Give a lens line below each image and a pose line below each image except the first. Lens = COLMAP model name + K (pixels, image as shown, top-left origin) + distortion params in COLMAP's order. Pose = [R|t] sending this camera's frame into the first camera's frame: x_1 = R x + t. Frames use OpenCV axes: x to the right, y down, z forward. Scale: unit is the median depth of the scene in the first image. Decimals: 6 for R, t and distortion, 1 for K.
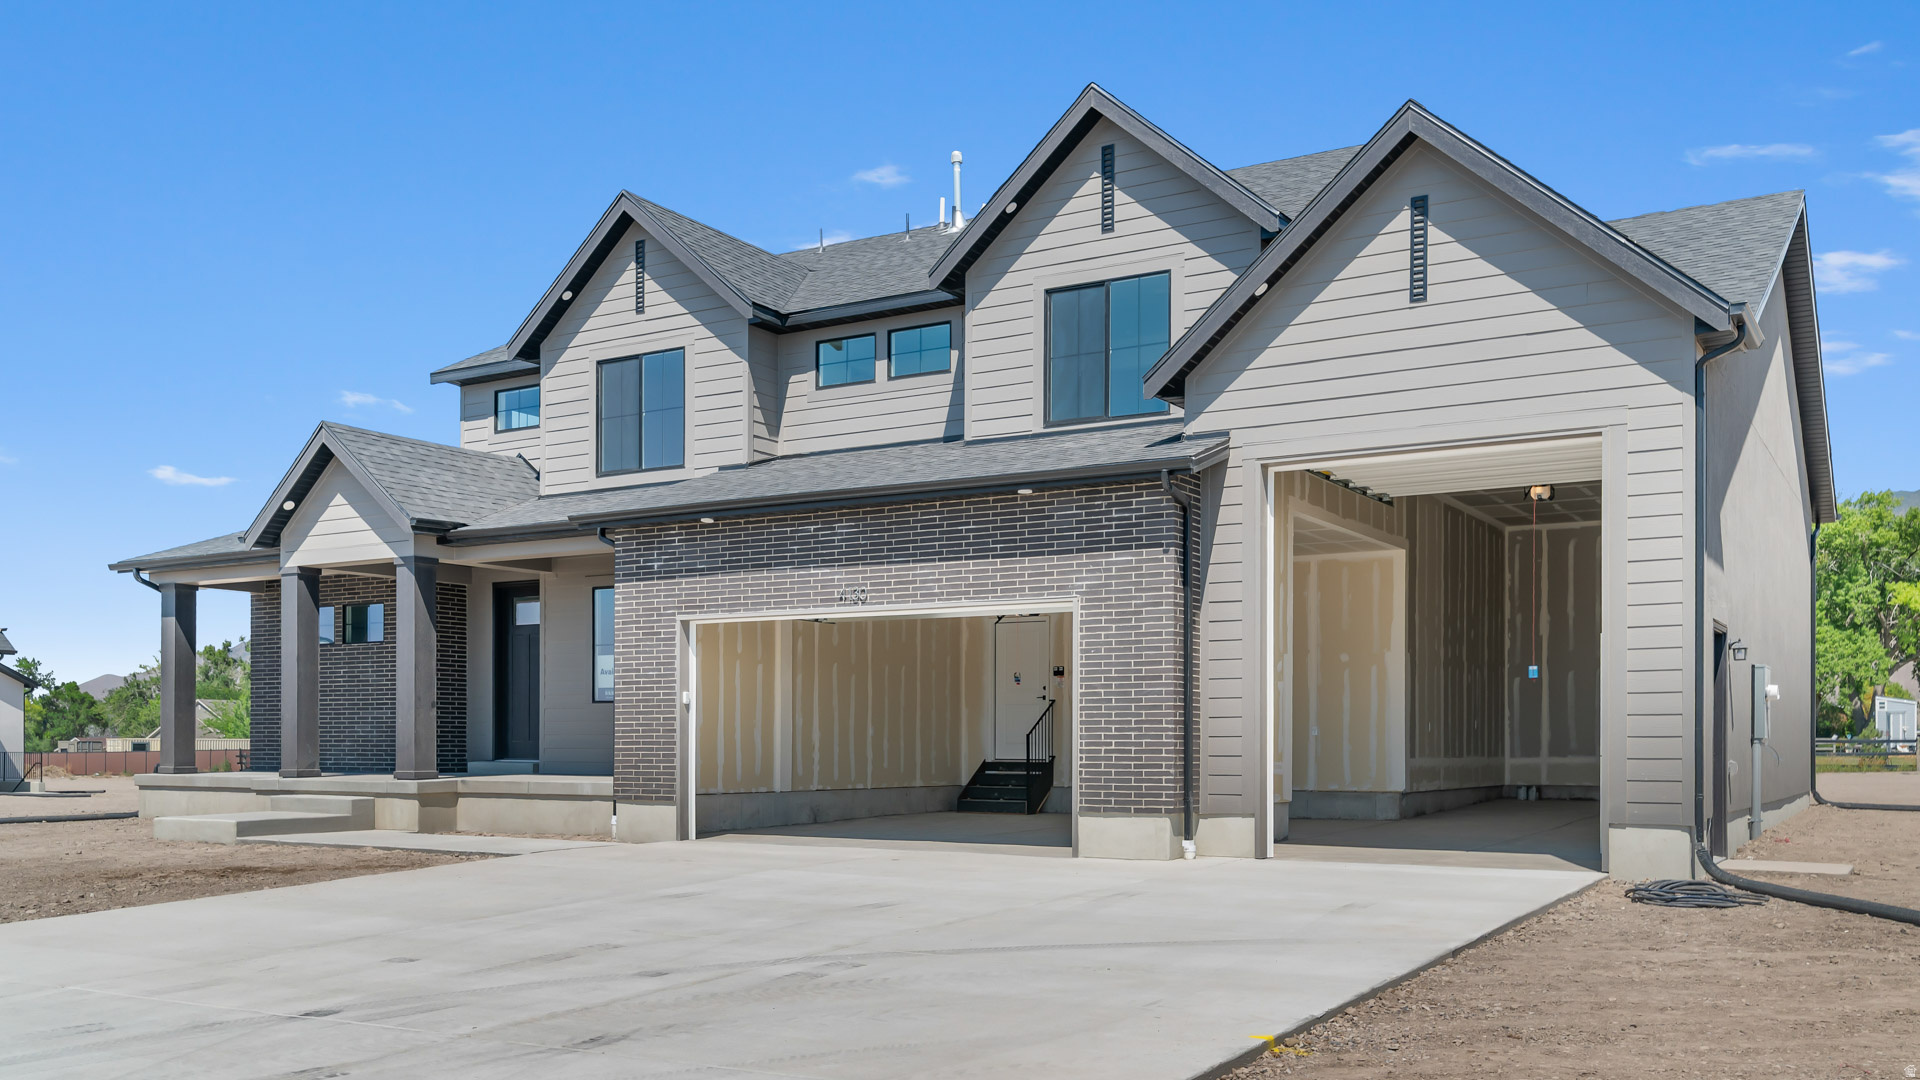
lens RADIAL K [[1632.1, 0, 960.6], [0, 1632.1, 532.0], [0, 0, 1]] dist [0.000898, -0.001638]
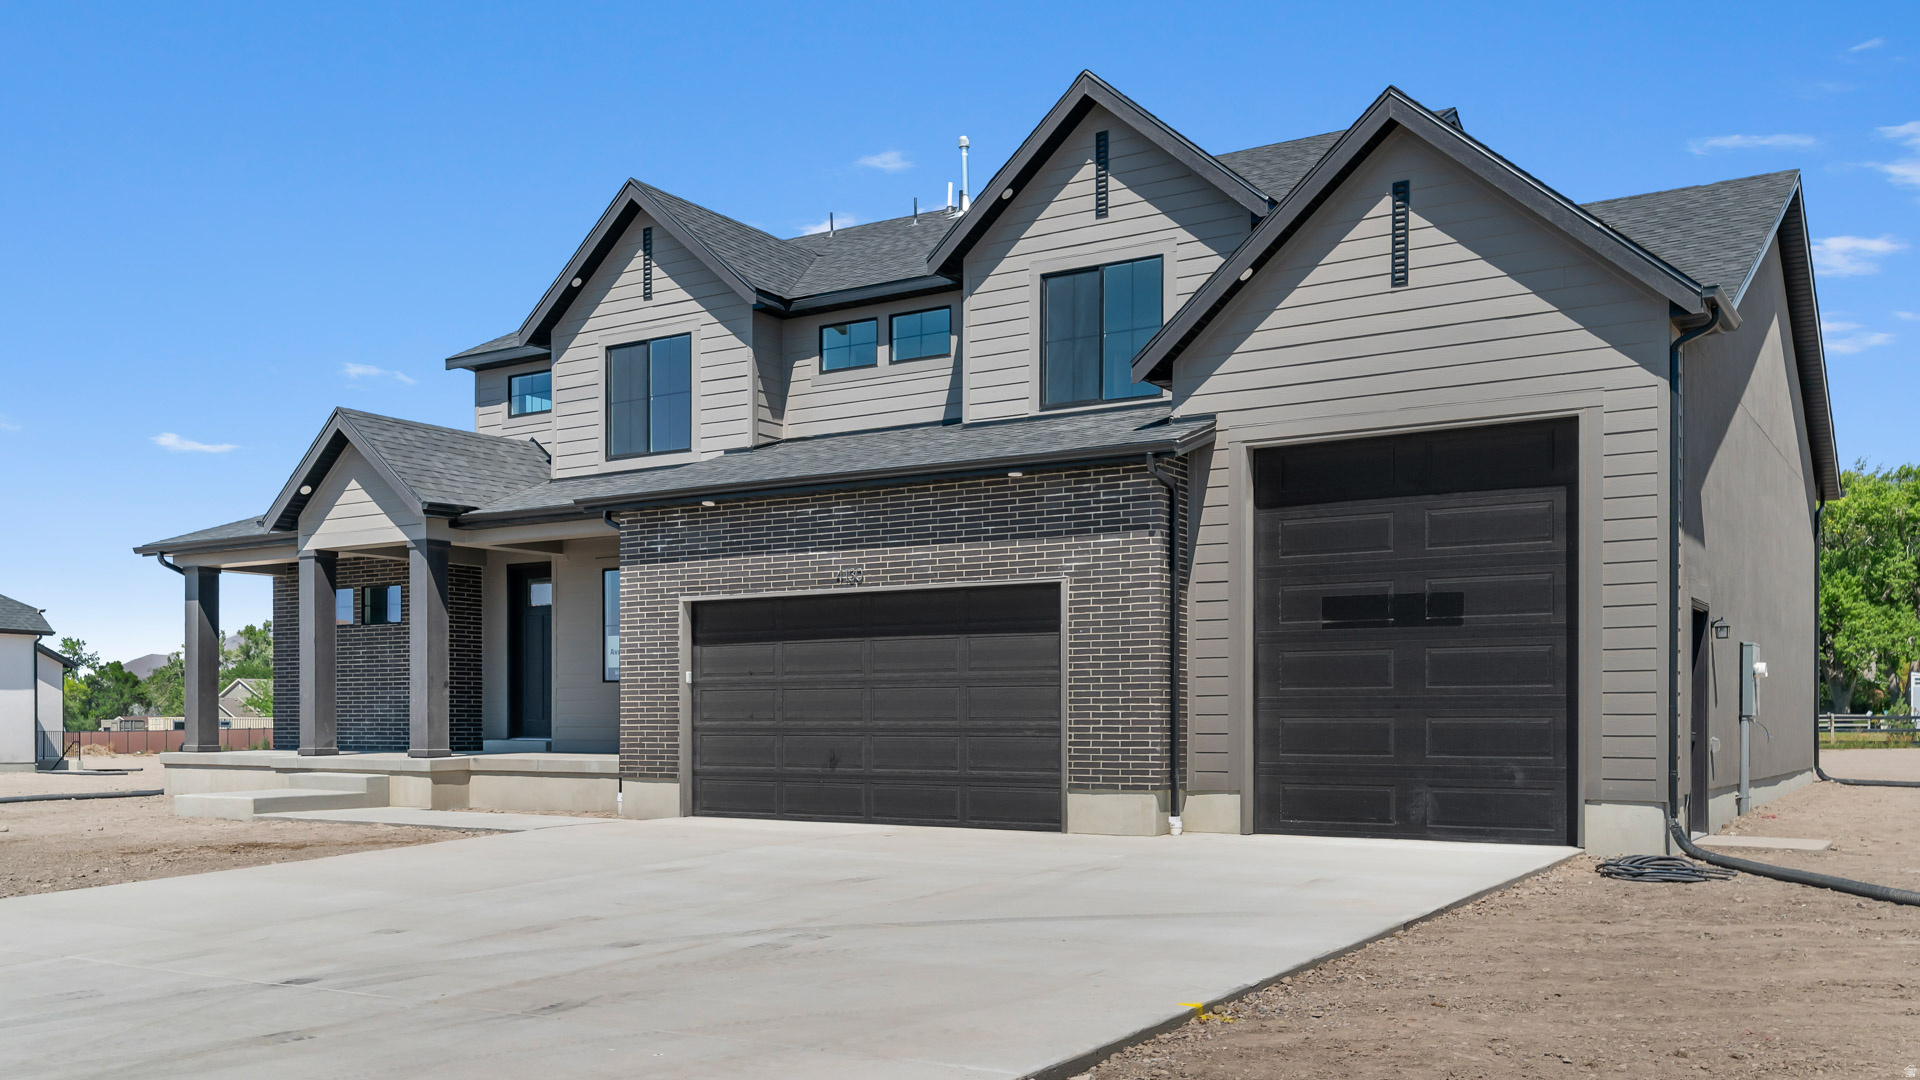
lens RADIAL K [[1628.4, 0, 961.7], [0, 1628.4, 519.5], [0, 0, 1]] dist [0.000759, -0.002817]
pose [[0.999806, -0.003884, -0.019307, 0.022036], [0.003995, 0.999976, 0.005731, -0.002252], [0.019284, -0.005807, 0.999797, -0.014007]]
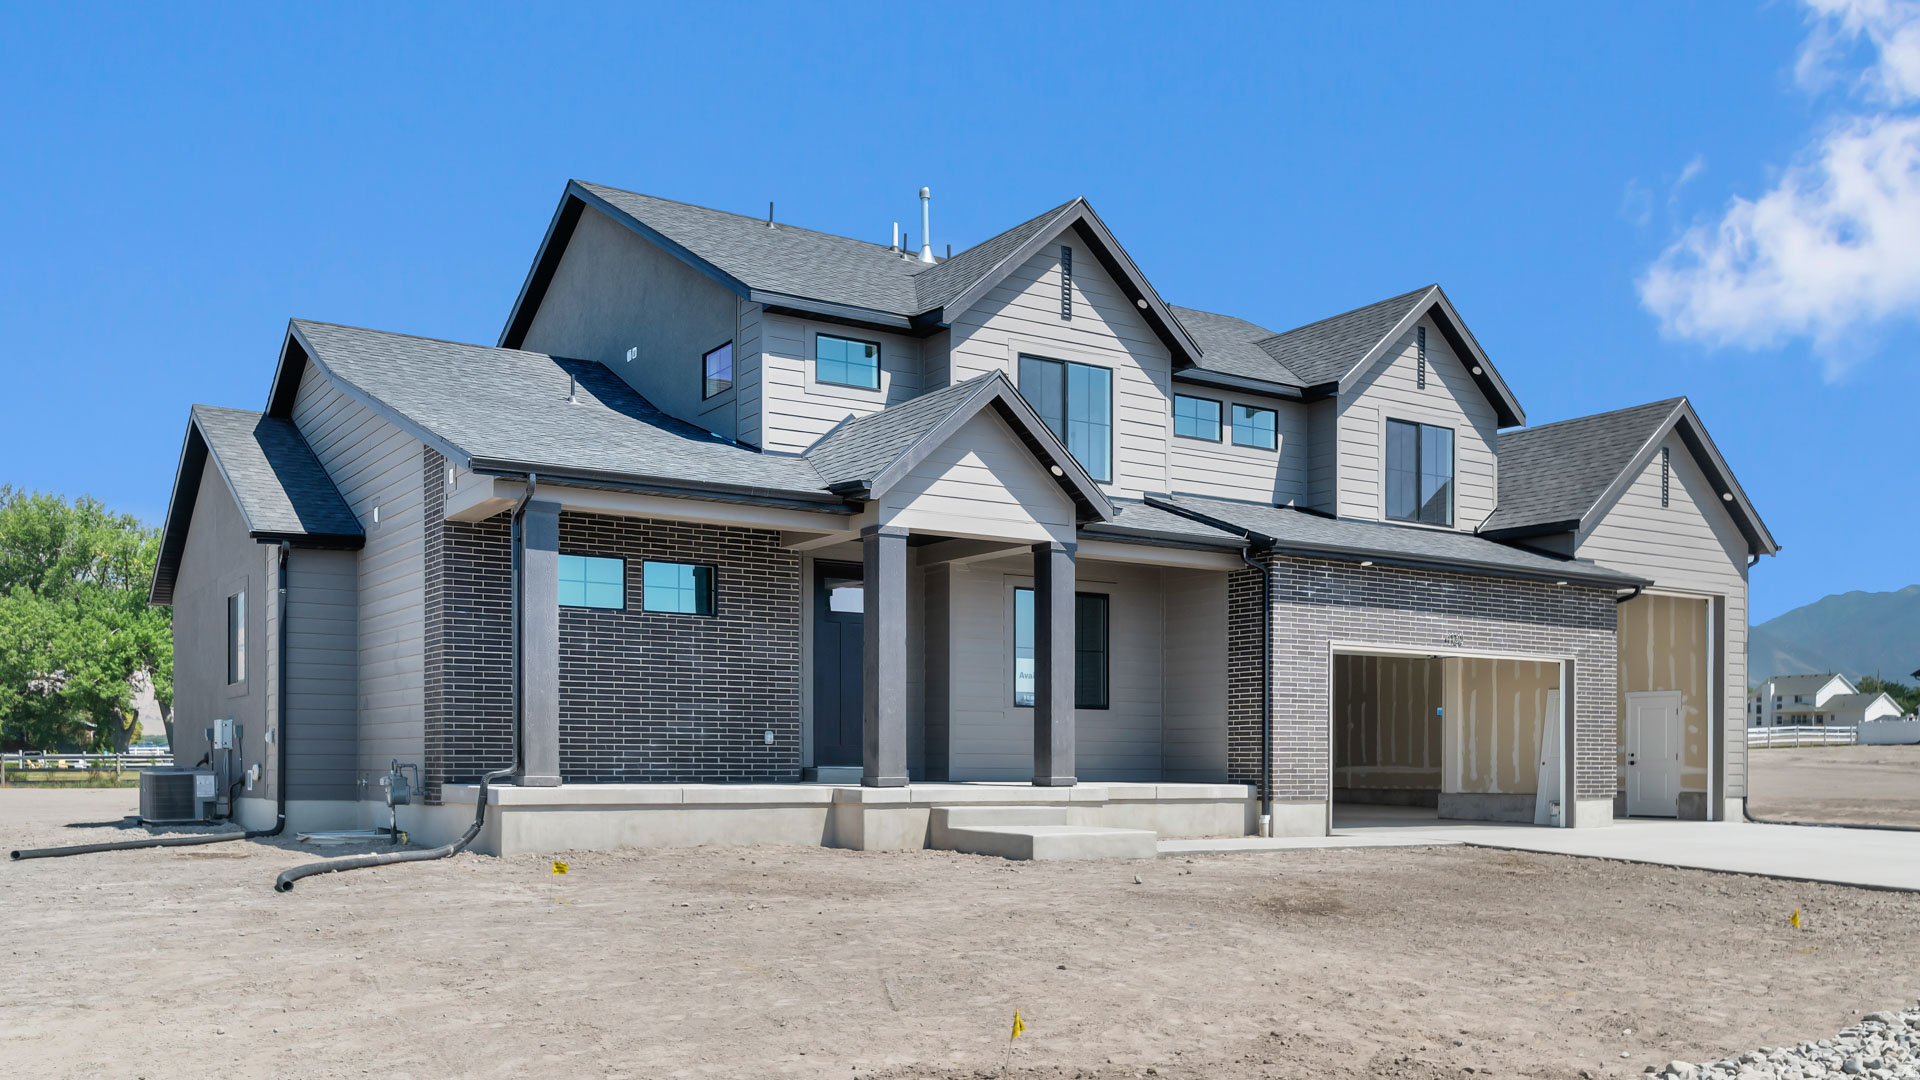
lens RADIAL K [[1640.7, 0, 960.0], [0, 1640.7, 540.0], [0, 0, 1]] dist [0.001431, -0.003020]
pose [[0.428378, 0.124705, 0.894953, -1.320384], [-0.120744, 0.989449, -0.080077, 0.104995], [-0.895496, -0.073757, 0.438915, 0.723627]]
